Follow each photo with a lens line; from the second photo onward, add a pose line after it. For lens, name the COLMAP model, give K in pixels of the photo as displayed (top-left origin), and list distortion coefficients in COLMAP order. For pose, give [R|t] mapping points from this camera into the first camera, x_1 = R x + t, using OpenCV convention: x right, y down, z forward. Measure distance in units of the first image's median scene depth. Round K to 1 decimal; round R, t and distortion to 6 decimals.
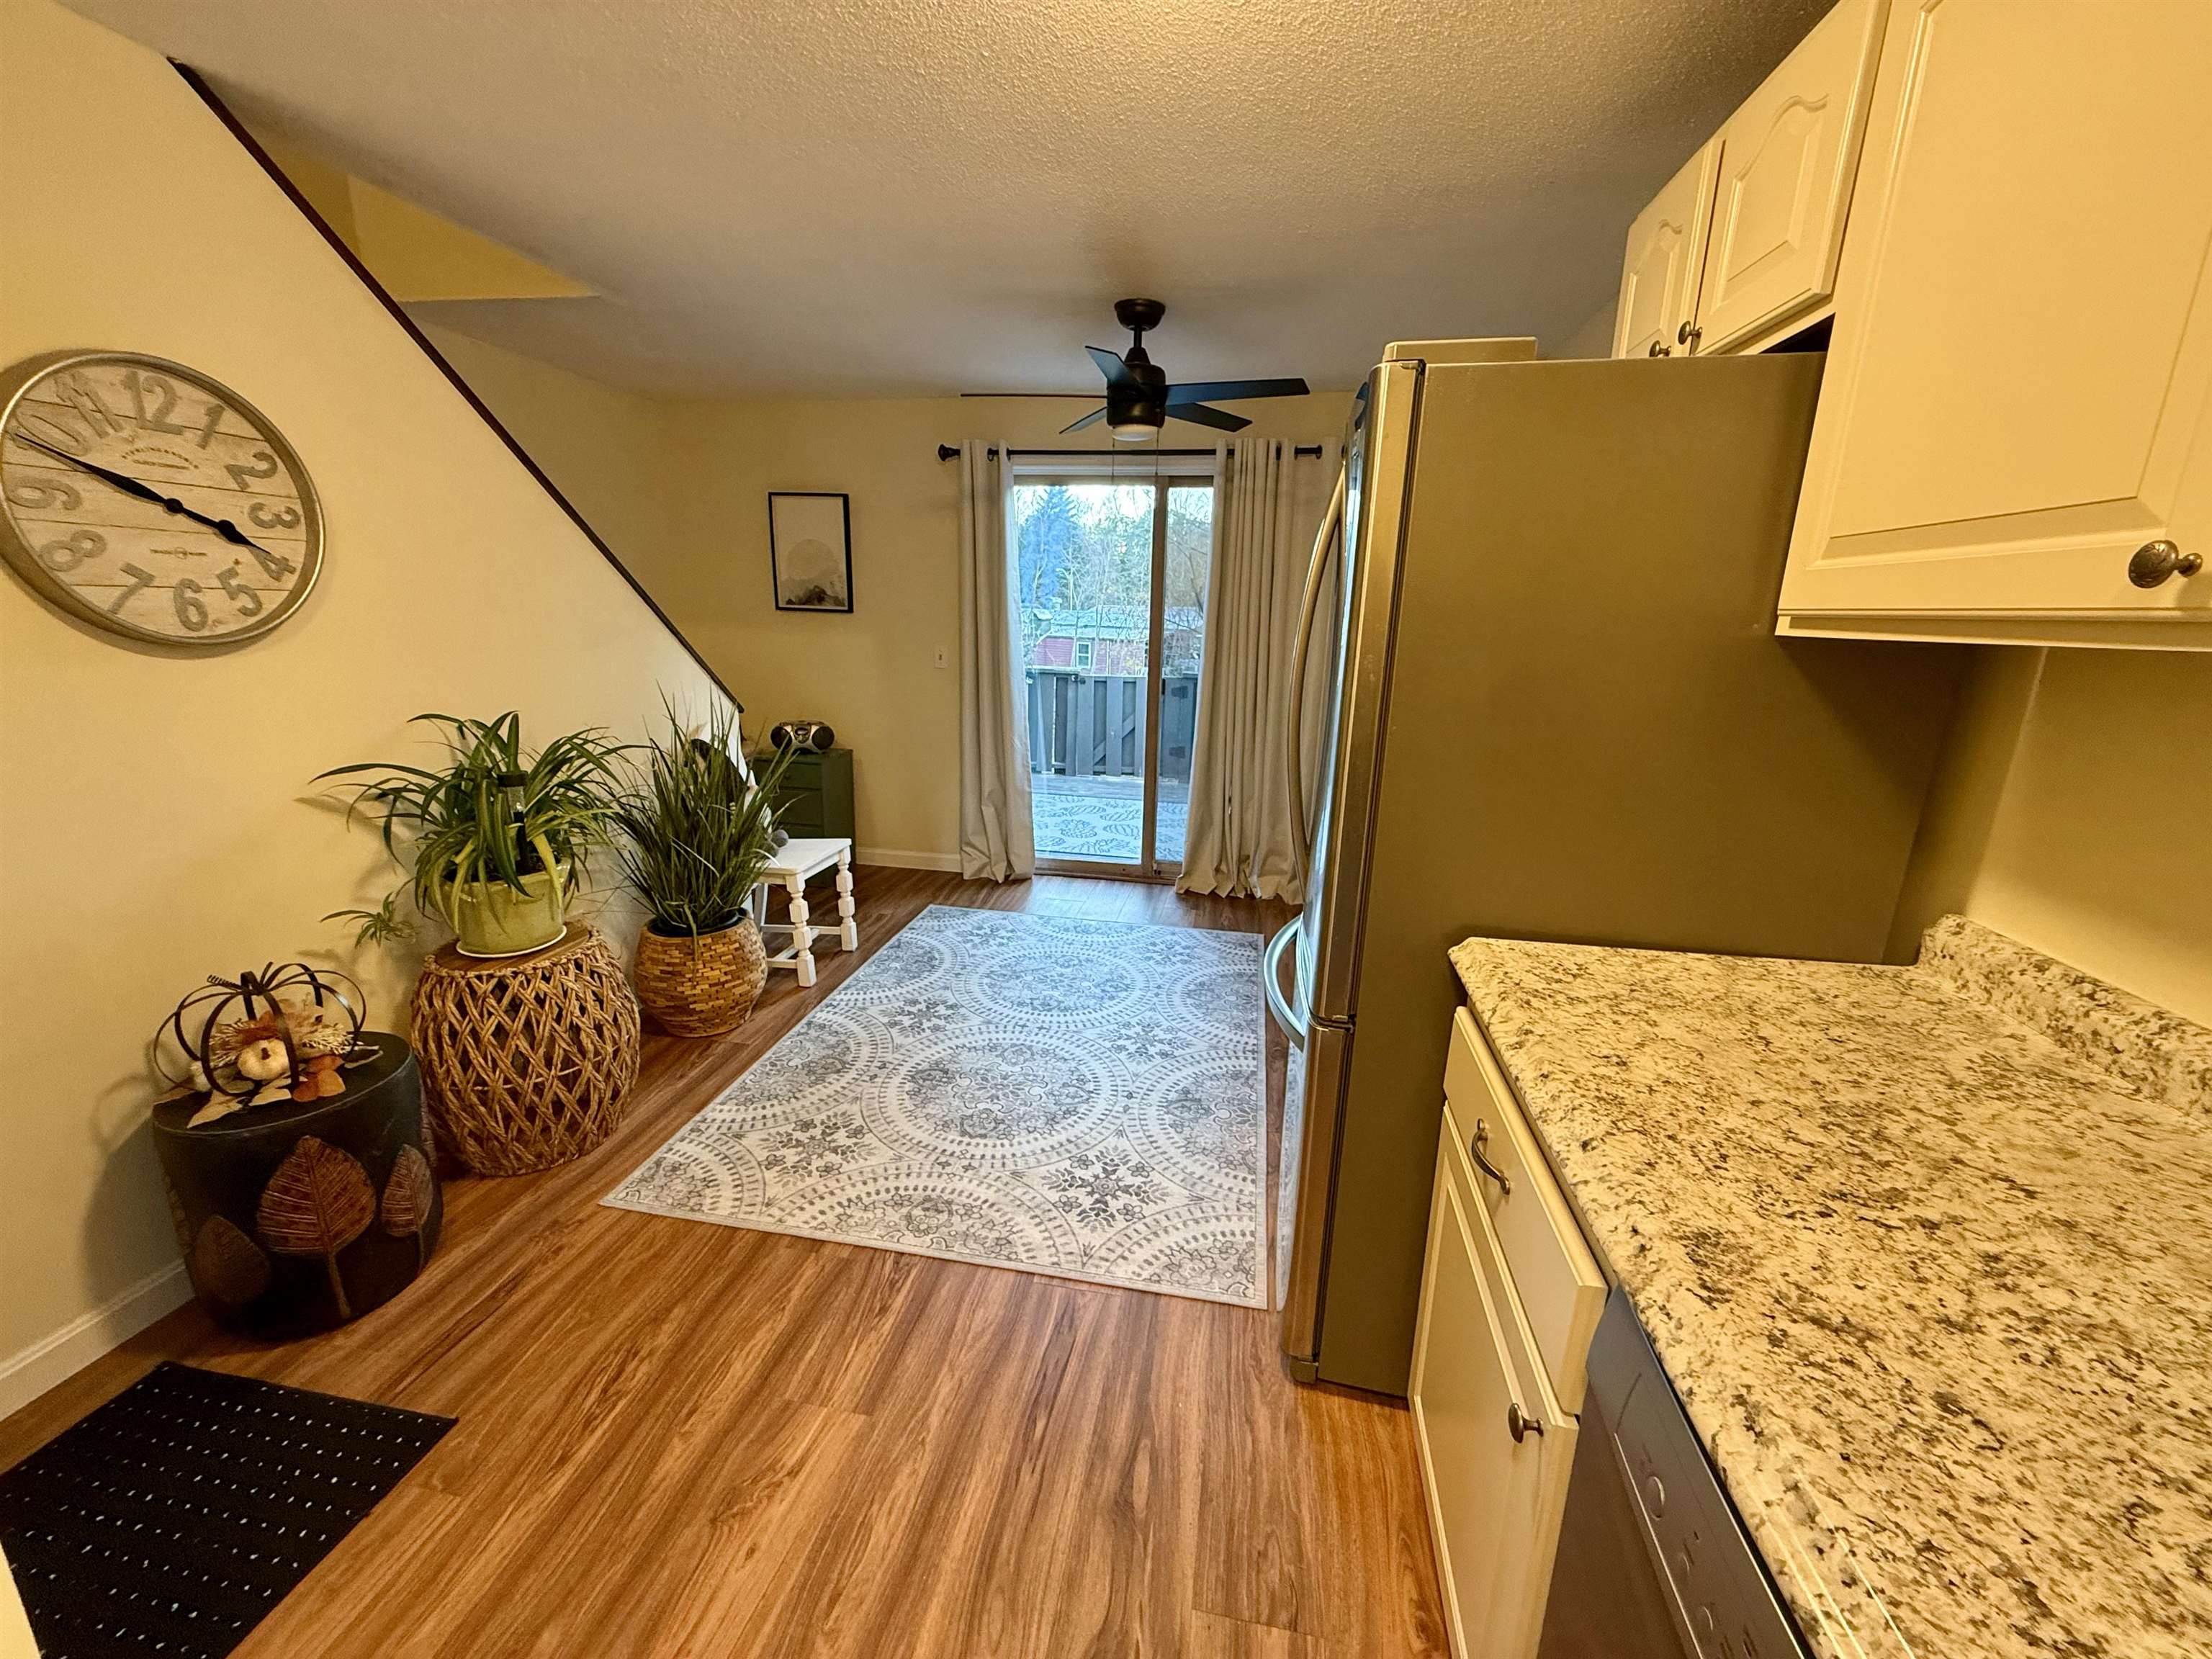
lens RADIAL K [[876.5, 0, 1102.3], [0, 876.5, 827.8], [0, 0, 1]] dist [-0.000427, 0.000616]
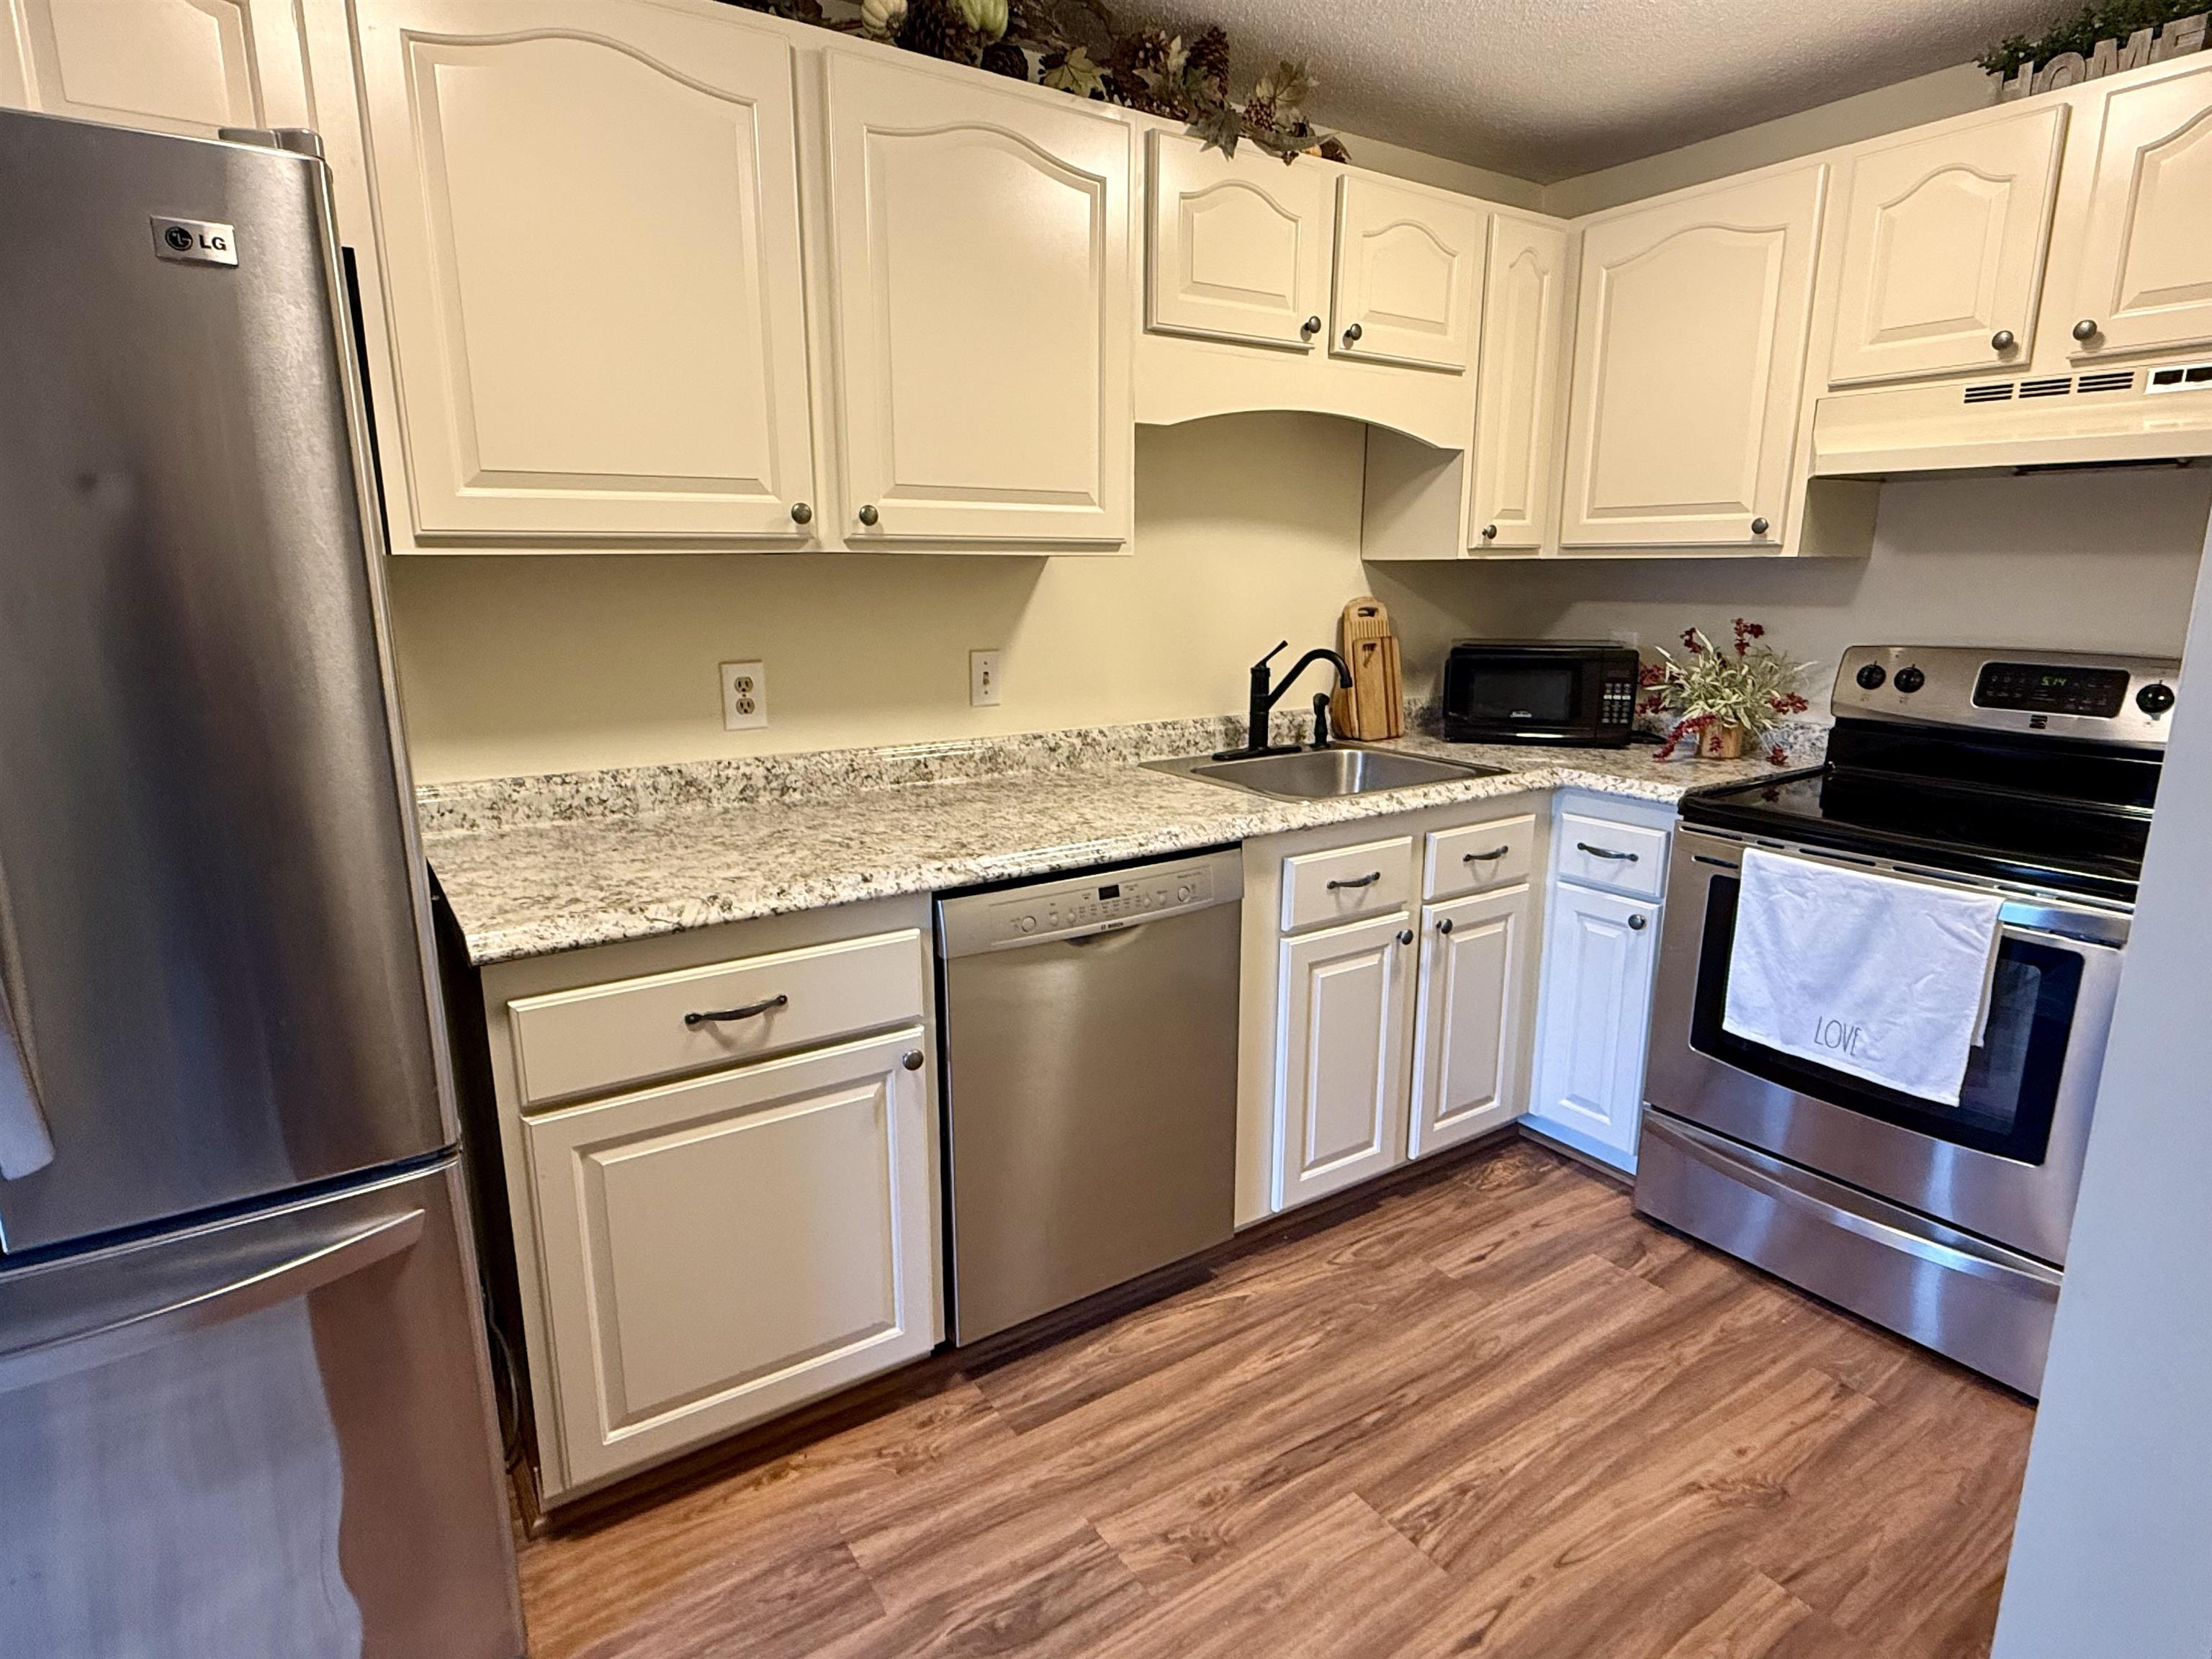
lens RADIAL K [[1194.0, 0, 1097.2], [0, 1194.0, 833.9], [0, 0, 1]] dist [-0.000037, 0.000759]
pose [[-0.692407, -0.180790, 0.698489, -0.435518], [0.165508, 0.902484, 0.397656, -0.176376], [-0.702267, 0.390945, -0.594964, 0.707464]]
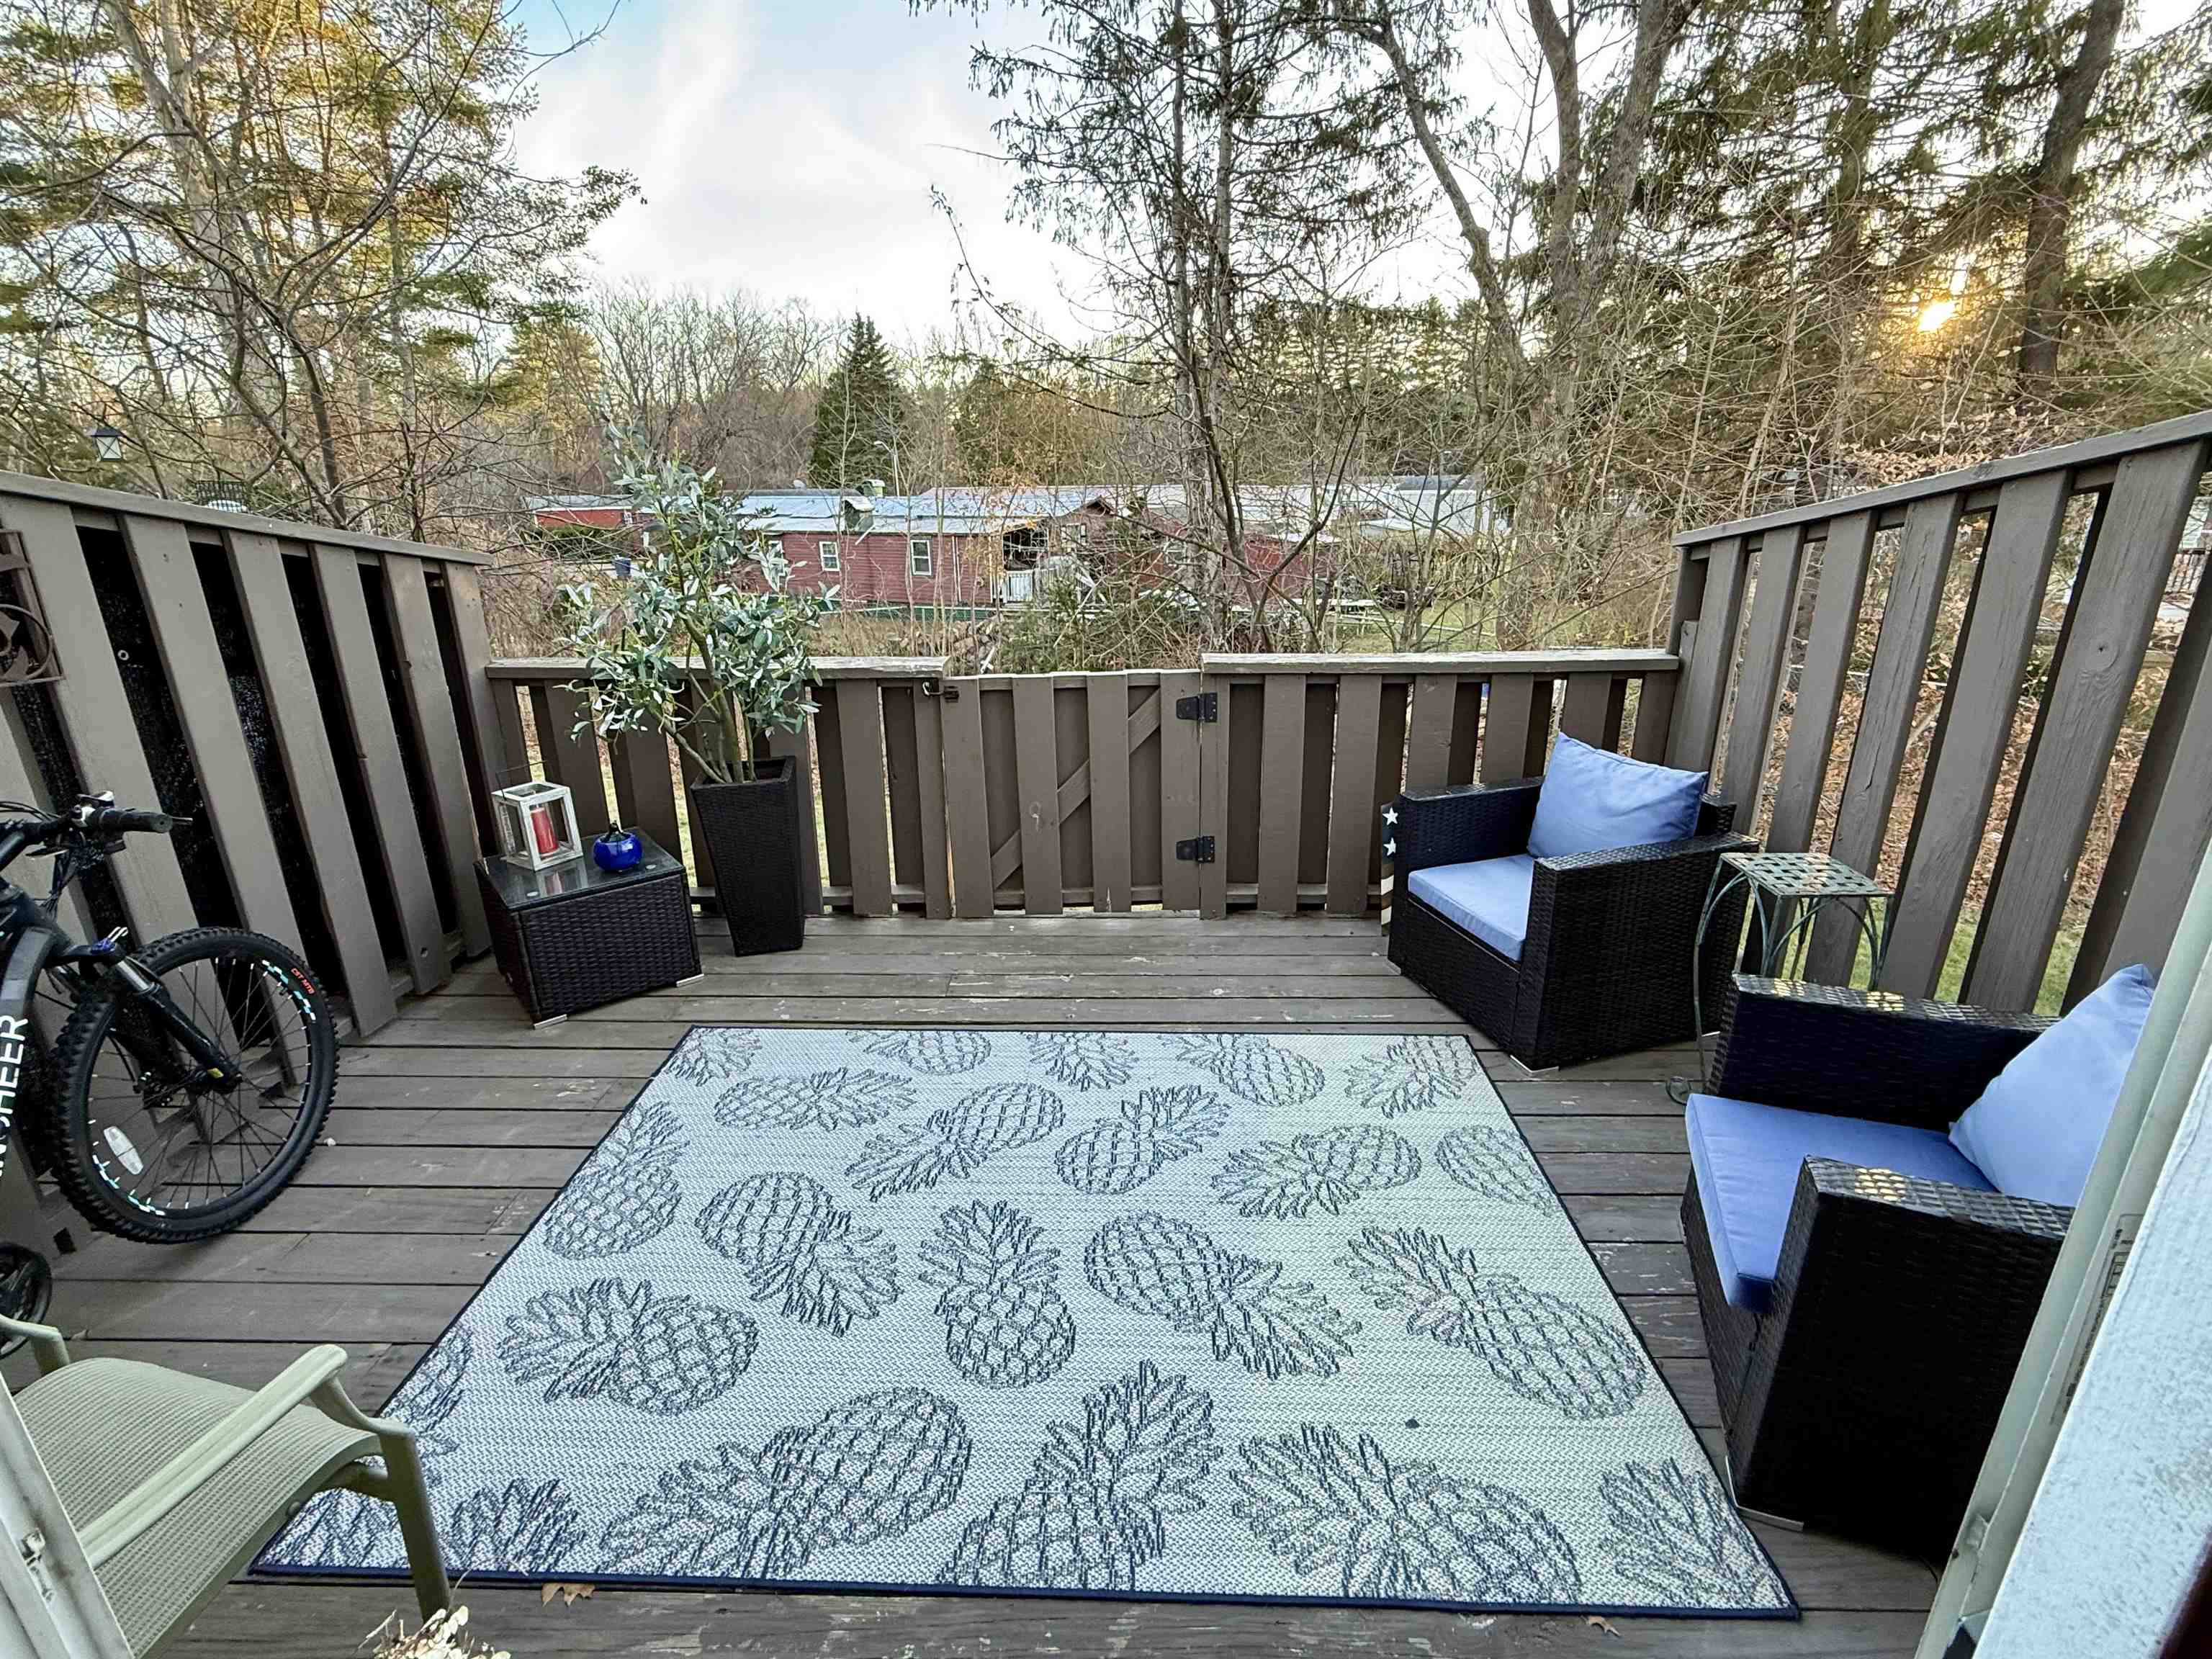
lens RADIAL K [[1009.1, 0, 1107.0], [0, 1009.1, 830.6], [0, 0, 1]] dist [0.000924, 0.000179]
pose [[0.986609, -0.085799, 0.138711, -0.073308], [0.074069, 0.993396, 0.087630, -0.477841], [-0.145314, -0.076182, 0.986448, 1.821680]]
